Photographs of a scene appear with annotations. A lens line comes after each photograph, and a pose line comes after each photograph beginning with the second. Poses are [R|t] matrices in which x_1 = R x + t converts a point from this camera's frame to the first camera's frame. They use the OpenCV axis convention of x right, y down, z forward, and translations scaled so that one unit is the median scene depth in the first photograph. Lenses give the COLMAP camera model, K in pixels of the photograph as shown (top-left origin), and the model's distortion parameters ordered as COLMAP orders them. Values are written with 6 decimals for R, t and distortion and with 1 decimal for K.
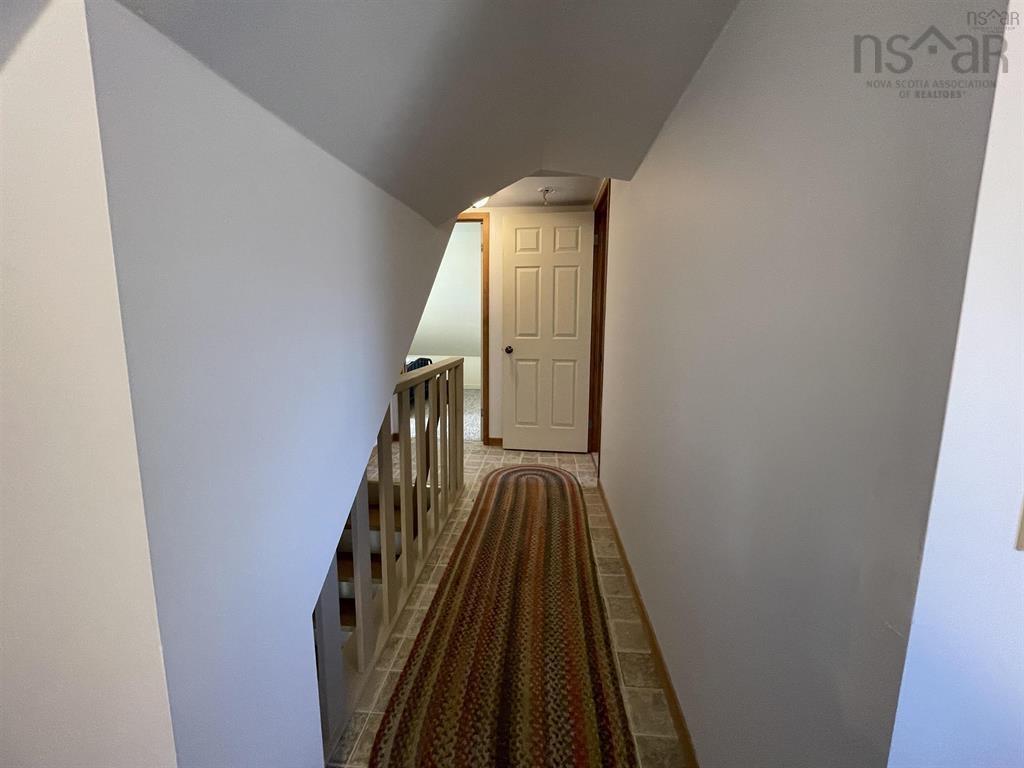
lens RADIAL K [[415.4, 0, 510.0], [0, 415.4, 382.5], [0, 0, 1]] dist [0.000351, -0.000322]
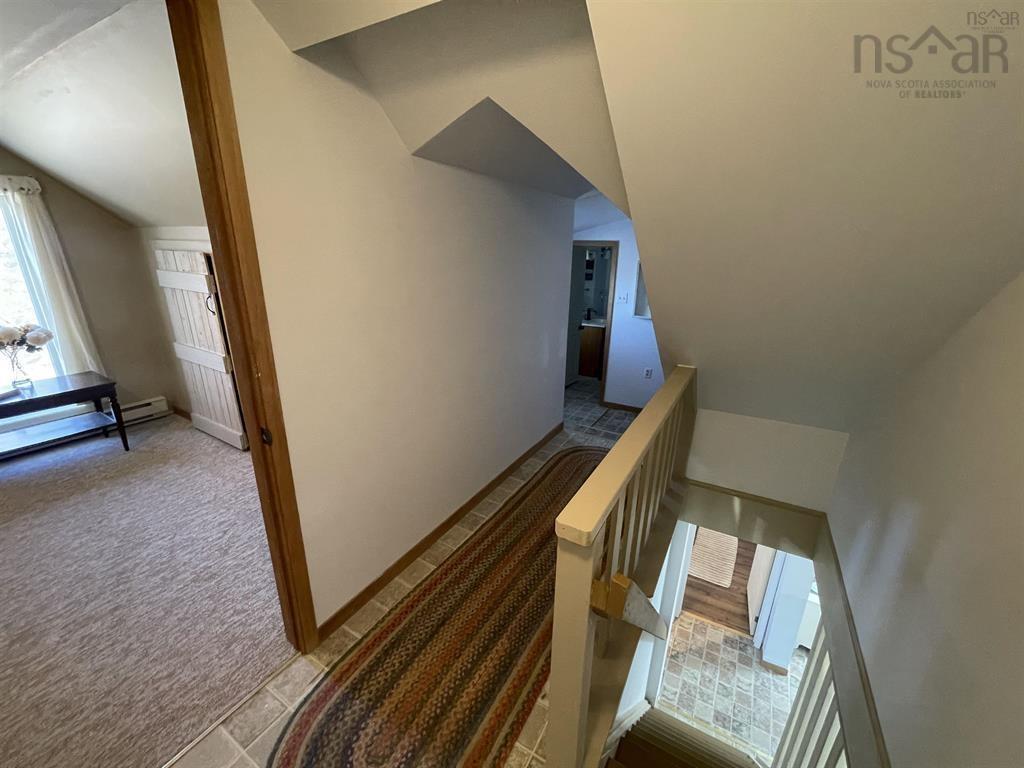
lens RADIAL K [[415.4, 0, 510.6], [0, 415.4, 384.4], [0, 0, 1]] dist [0.000351, -0.000322]
pose [[-0.905970, -0.152811, 0.394800, -0.199304], [0.034323, 0.902996, 0.428276, -0.309644], [-0.421948, 0.401556, -0.812842, 1.290736]]
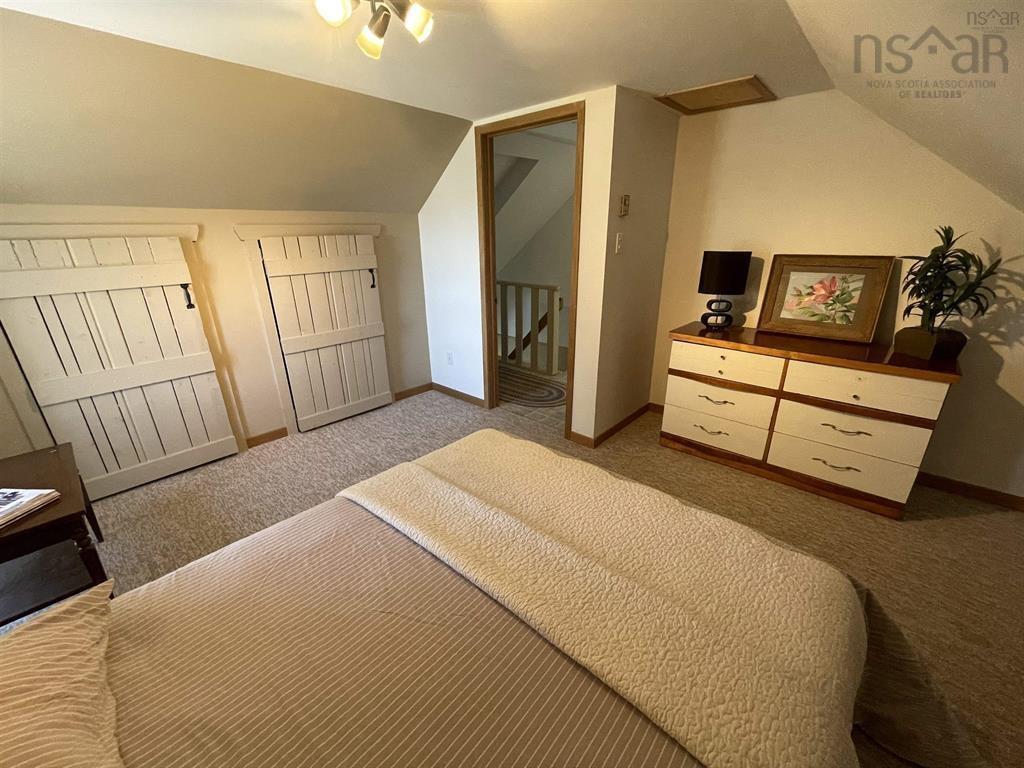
lens RADIAL K [[415.4, 0, 511.0], [0, 415.4, 386.2], [0, 0, 1]] dist [0.000351, -0.000322]
pose [[-0.591568, 0.280747, -0.755797, 1.198443], [-0.108104, 0.901332, 0.419421, -0.351122], [0.798975, 0.329821, -0.502849, 1.766476]]
